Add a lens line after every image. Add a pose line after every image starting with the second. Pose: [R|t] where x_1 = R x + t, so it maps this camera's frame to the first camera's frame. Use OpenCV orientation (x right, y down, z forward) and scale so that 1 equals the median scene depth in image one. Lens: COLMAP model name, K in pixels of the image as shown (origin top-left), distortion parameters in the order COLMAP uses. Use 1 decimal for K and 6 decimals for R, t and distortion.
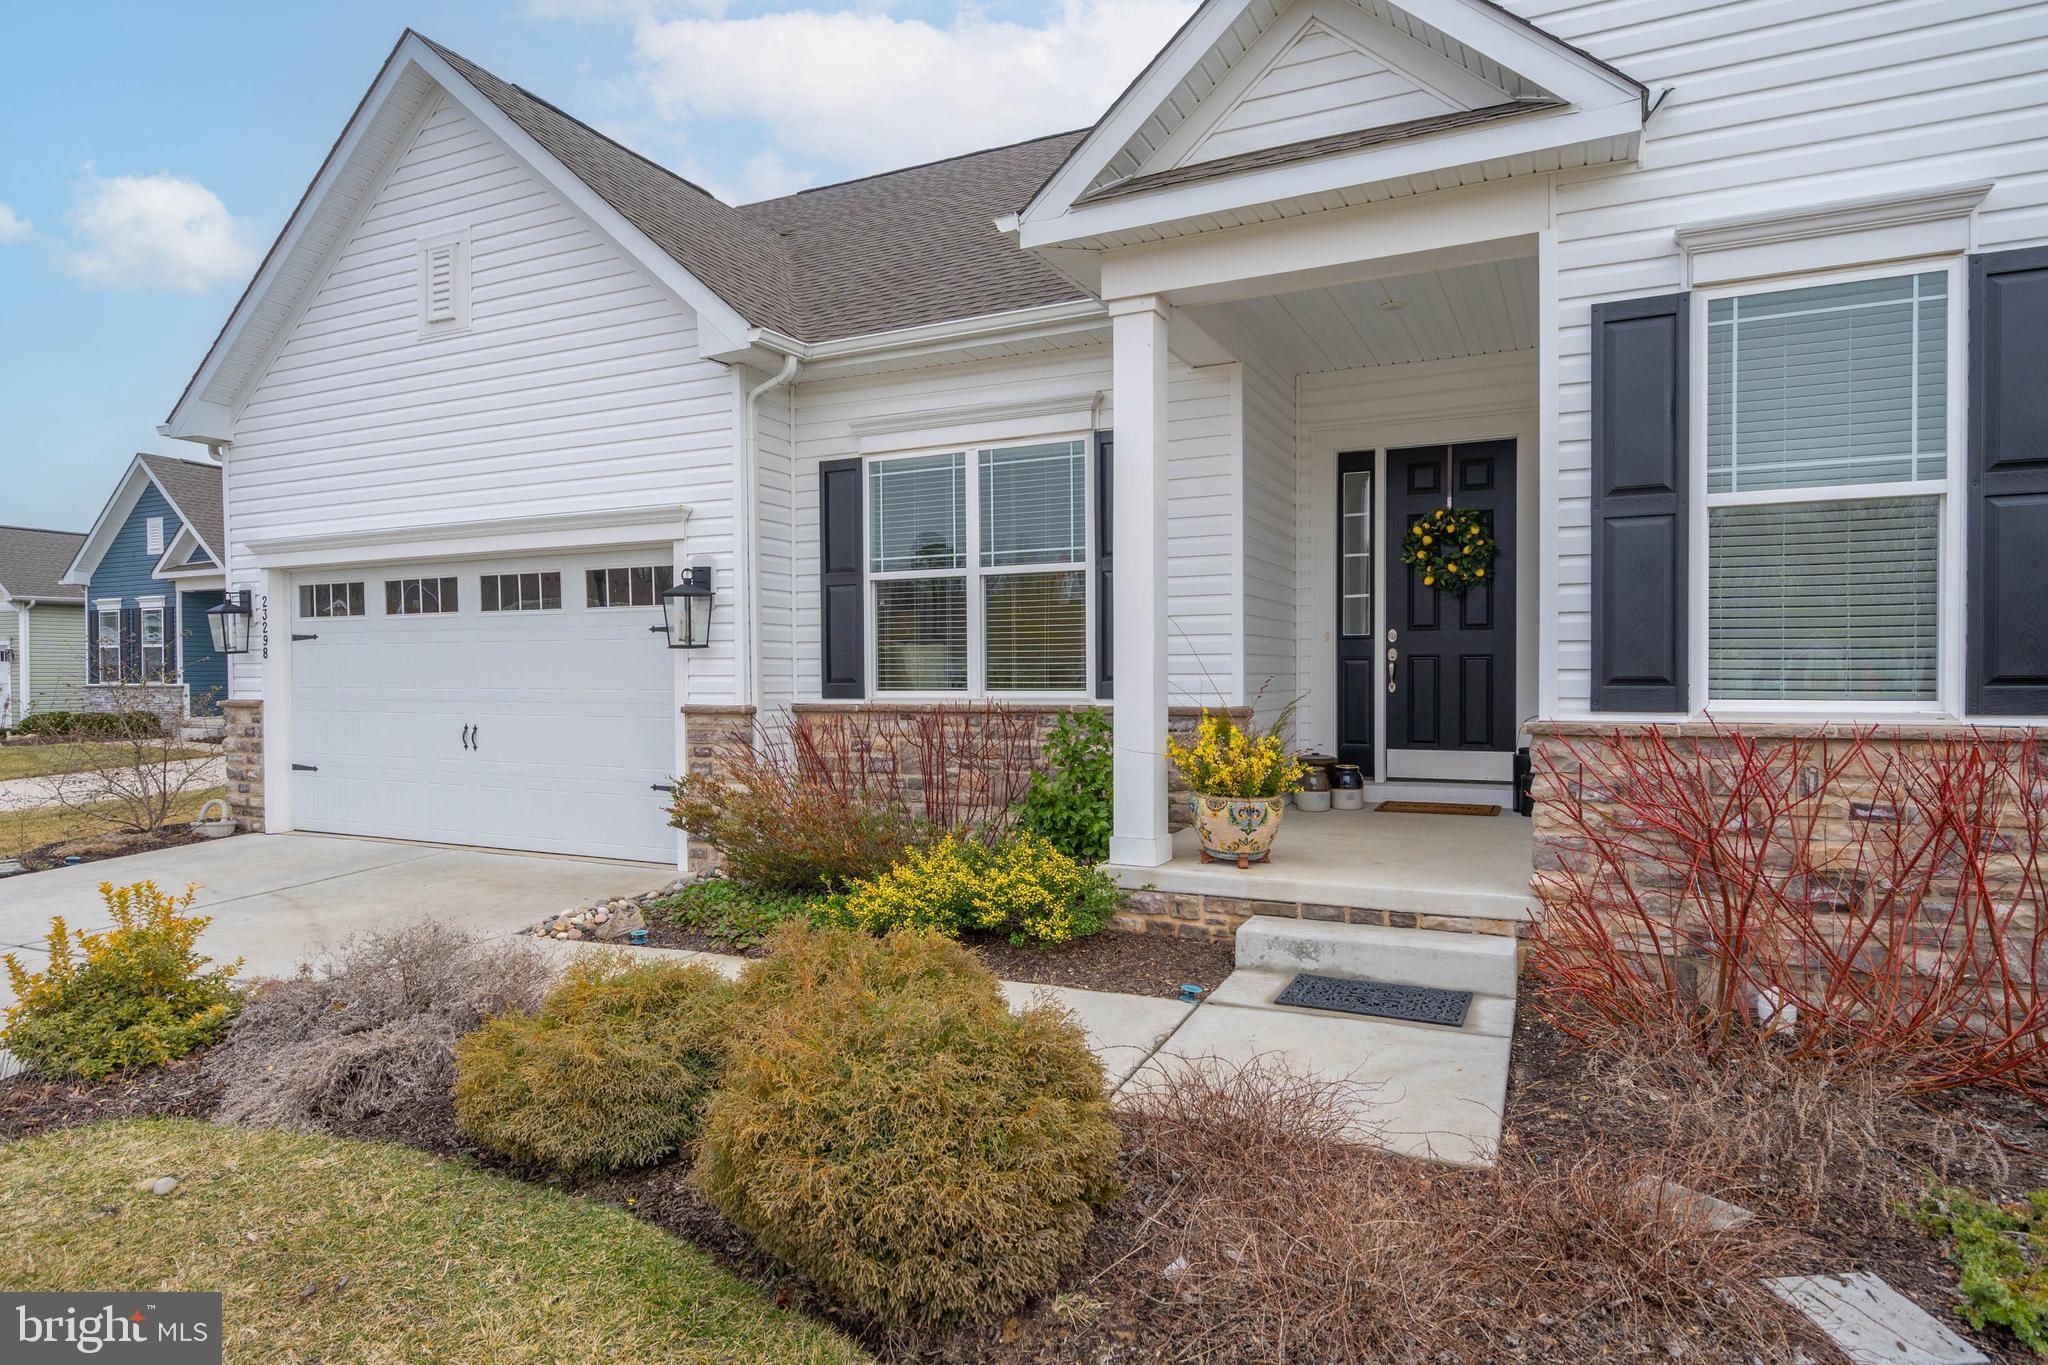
lens RADIAL K [[1159.1, 0, 1036.5], [0, 1159.1, 689.2], [0, 0, 1]] dist [0.010448, 0.001856]
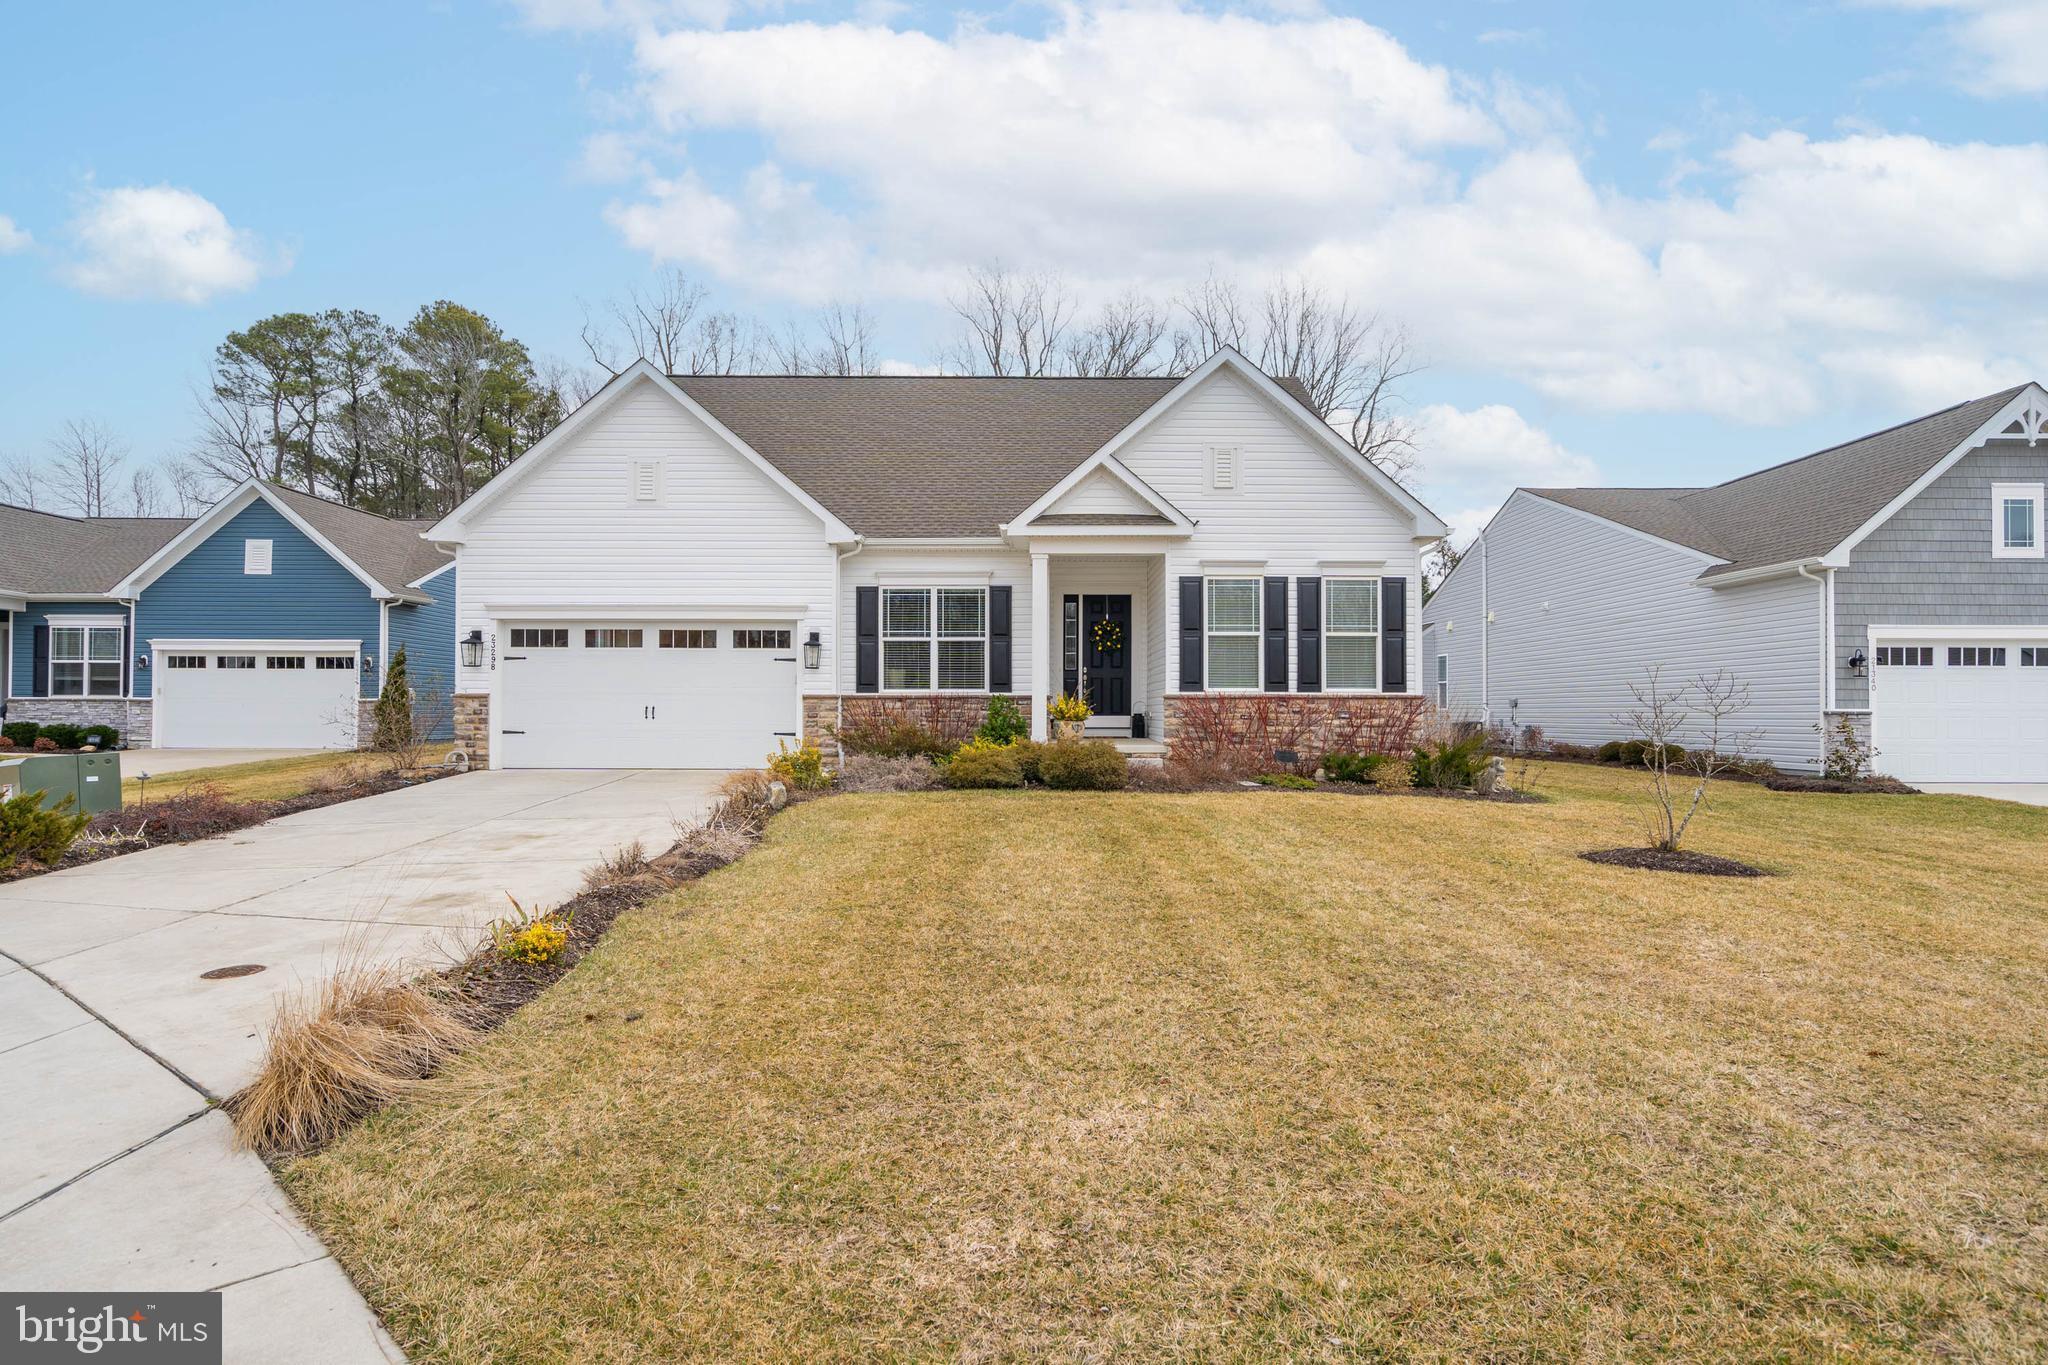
lens RADIAL K [[1159.1, 0, 1036.5], [0, 1159.1, 689.2], [0, 0, 1]] dist [0.010448, 0.001856]
pose [[0.900676, 0.013889, 0.434270, -0.880843], [0.000577, 0.999450, -0.033162, 0.078904], [-0.434492, 0.030118, 0.900172, -1.207386]]
